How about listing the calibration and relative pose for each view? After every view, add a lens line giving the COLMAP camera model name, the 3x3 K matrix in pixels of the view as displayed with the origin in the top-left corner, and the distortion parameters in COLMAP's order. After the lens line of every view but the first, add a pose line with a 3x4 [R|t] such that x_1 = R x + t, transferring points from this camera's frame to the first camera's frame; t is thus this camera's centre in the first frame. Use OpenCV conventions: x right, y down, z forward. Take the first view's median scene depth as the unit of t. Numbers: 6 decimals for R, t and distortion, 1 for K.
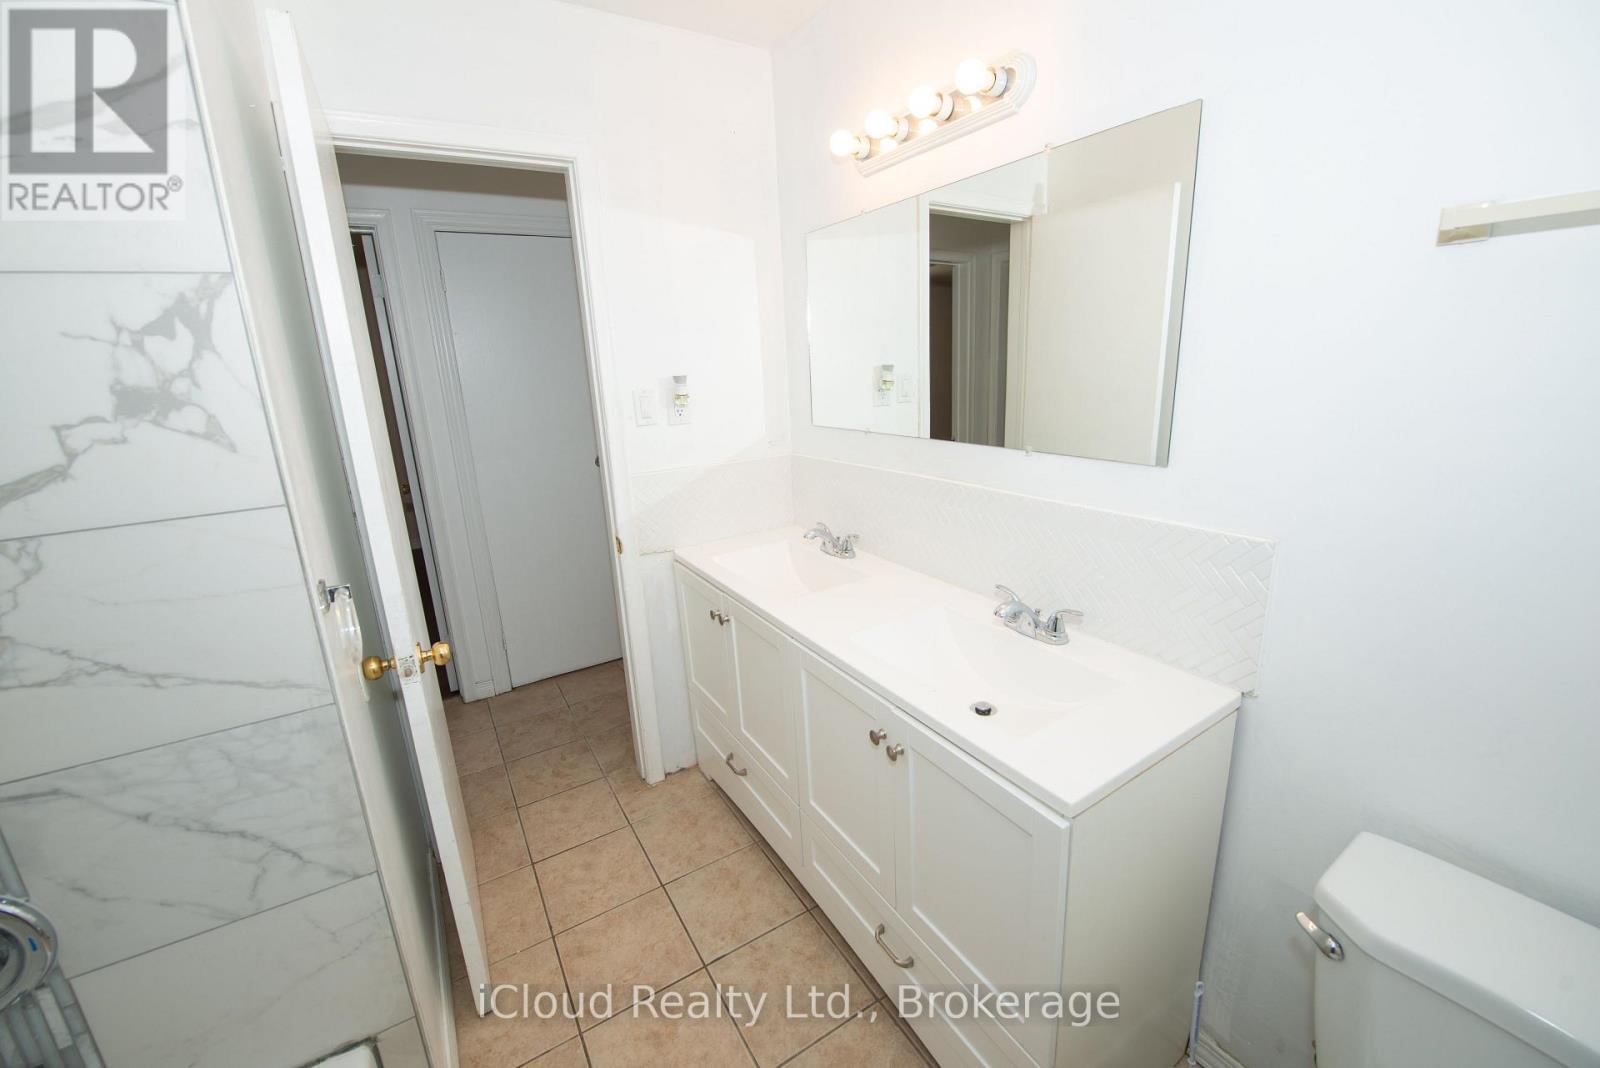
lens RADIAL K [[635.6, 0, 789.9], [0, 635.6, 513.1], [0, 0, 1]] dist [-0.014591, -0.000228]
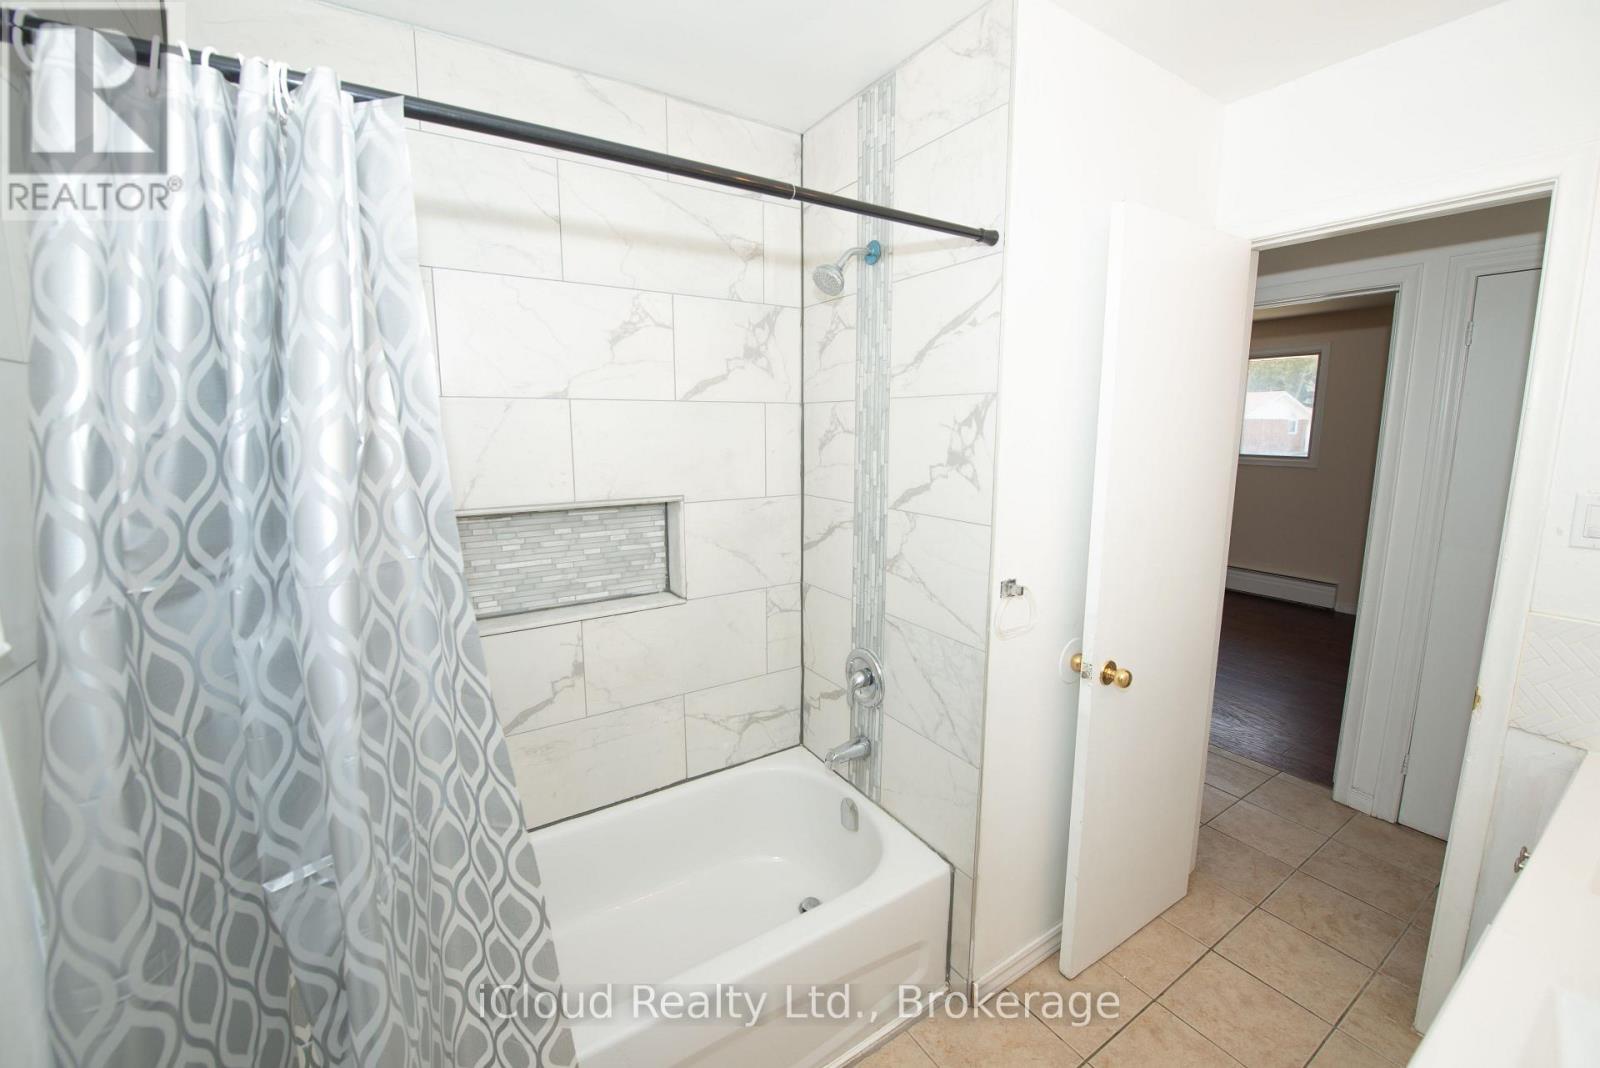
lens RADIAL K [[635.6, 0, 789.9], [0, 635.6, 513.1], [0, 0, 1]] dist [-0.014591, -0.000228]
pose [[0.037416, 0.198129, -0.979461, 0.863910], [-0.232603, 0.954953, 0.184286, -0.245243], [0.971852, 0.220930, 0.081816, 0.351311]]
